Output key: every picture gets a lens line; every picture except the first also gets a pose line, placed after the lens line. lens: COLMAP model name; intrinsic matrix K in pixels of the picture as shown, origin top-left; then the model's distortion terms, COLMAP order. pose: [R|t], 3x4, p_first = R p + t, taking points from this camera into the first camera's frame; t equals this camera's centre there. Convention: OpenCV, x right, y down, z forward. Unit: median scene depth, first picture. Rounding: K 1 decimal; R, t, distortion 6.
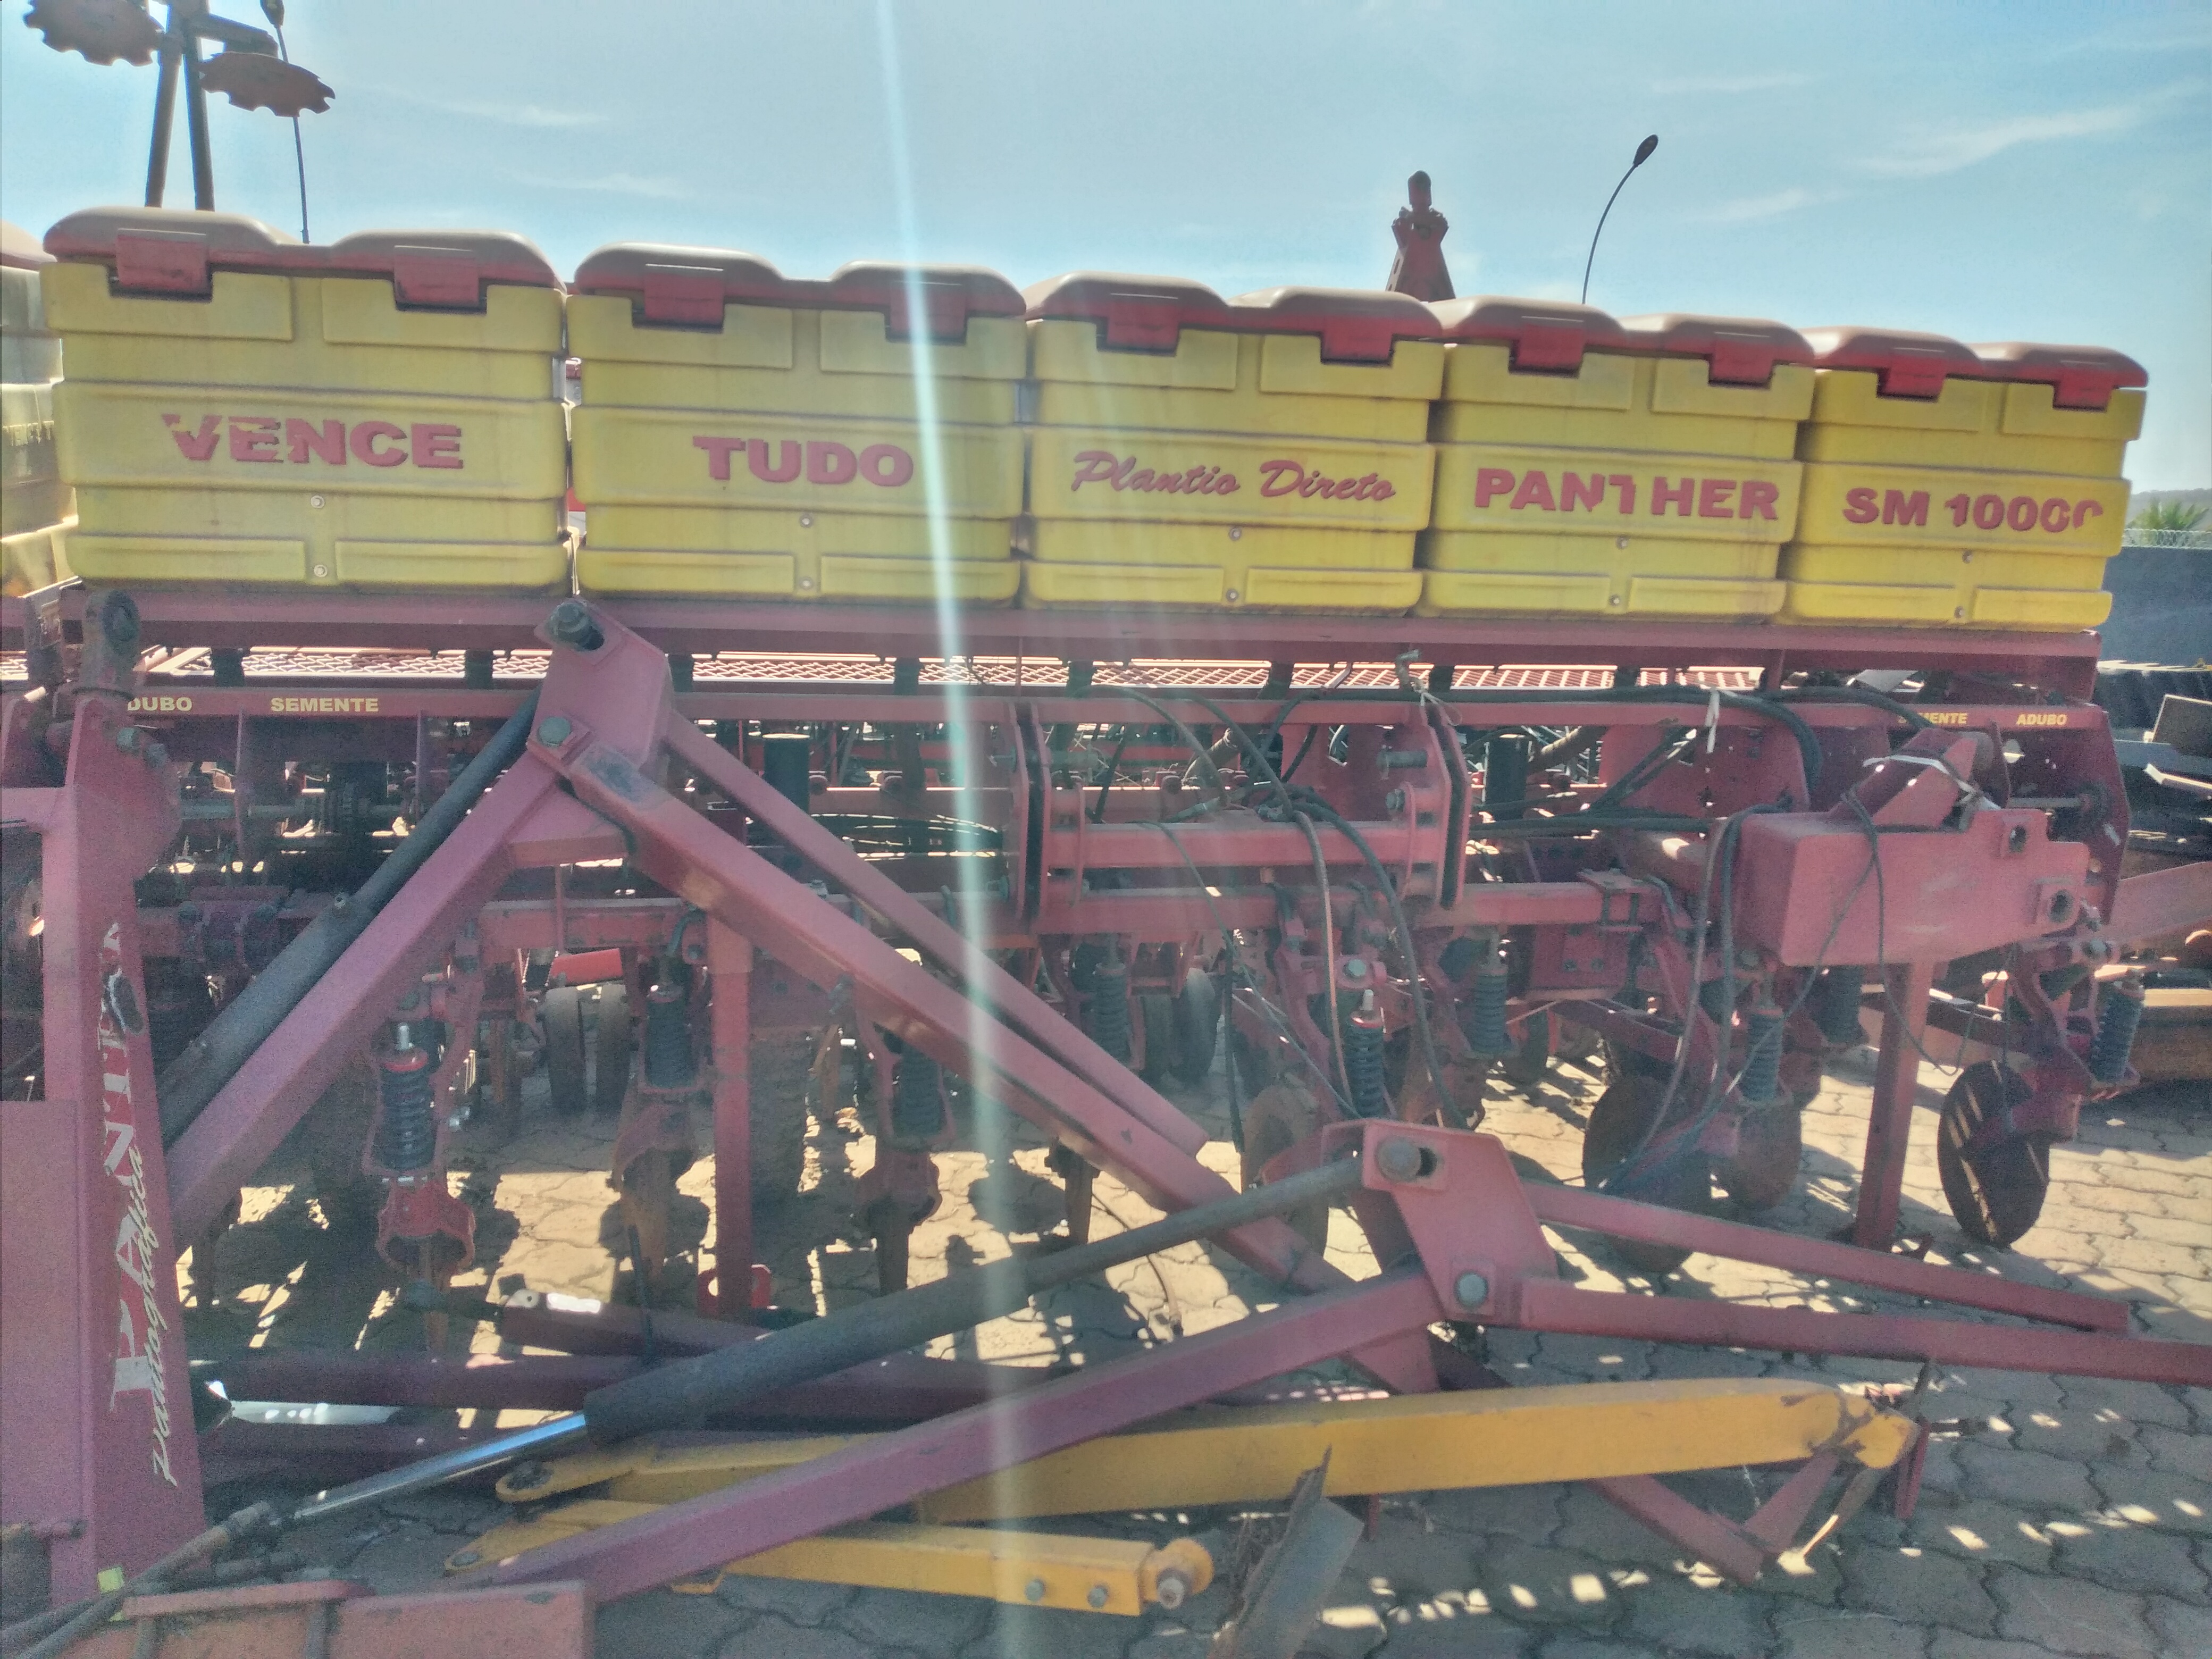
lens RADIAL K [[1682.2, 0, 1106.0], [0, 1682.2, 829.5], [0, 0, 1]] dist [0.037723, -0.105903]
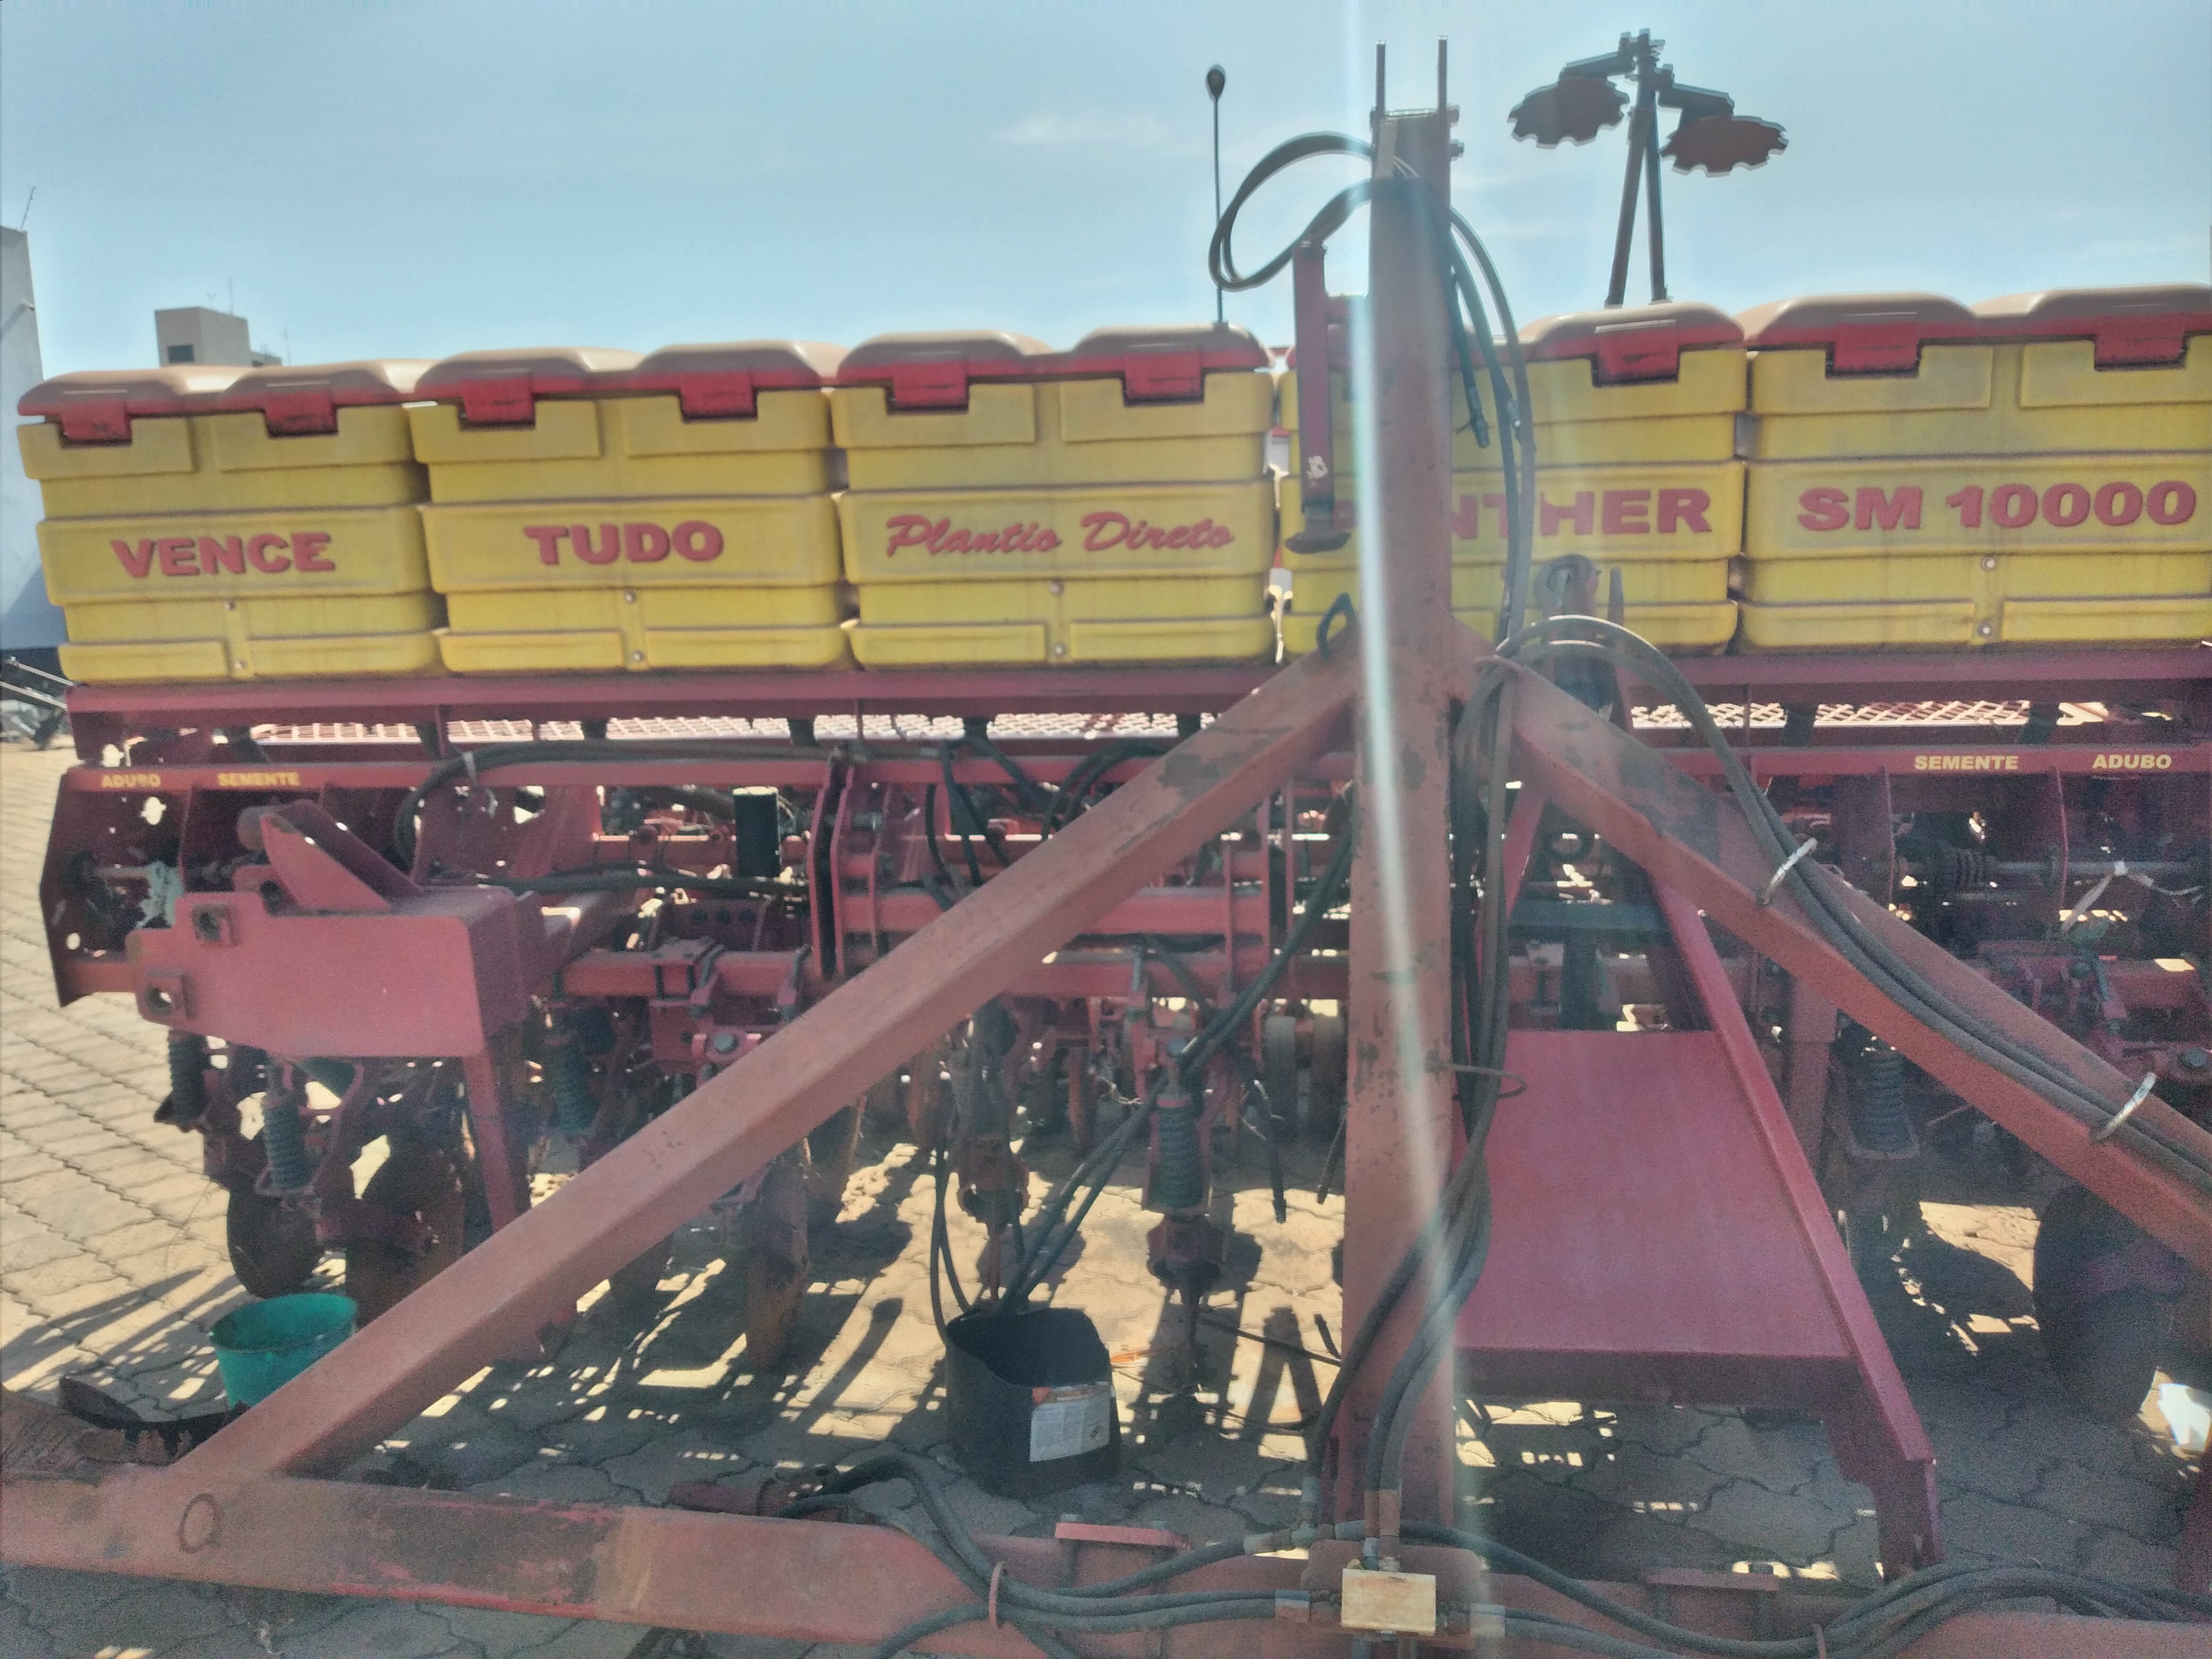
lens RADIAL K [[1651.1, 0, 1159.9], [0, 1651.1, 921.0], [0, 0, 1]] dist [0.149555, -0.304032]
pose [[0.935707, 0.014971, -0.352461, 0.482873], [-0.008211, 0.999753, 0.020667, -0.002069], [0.352683, -0.016444, 0.935598, 0.106429]]
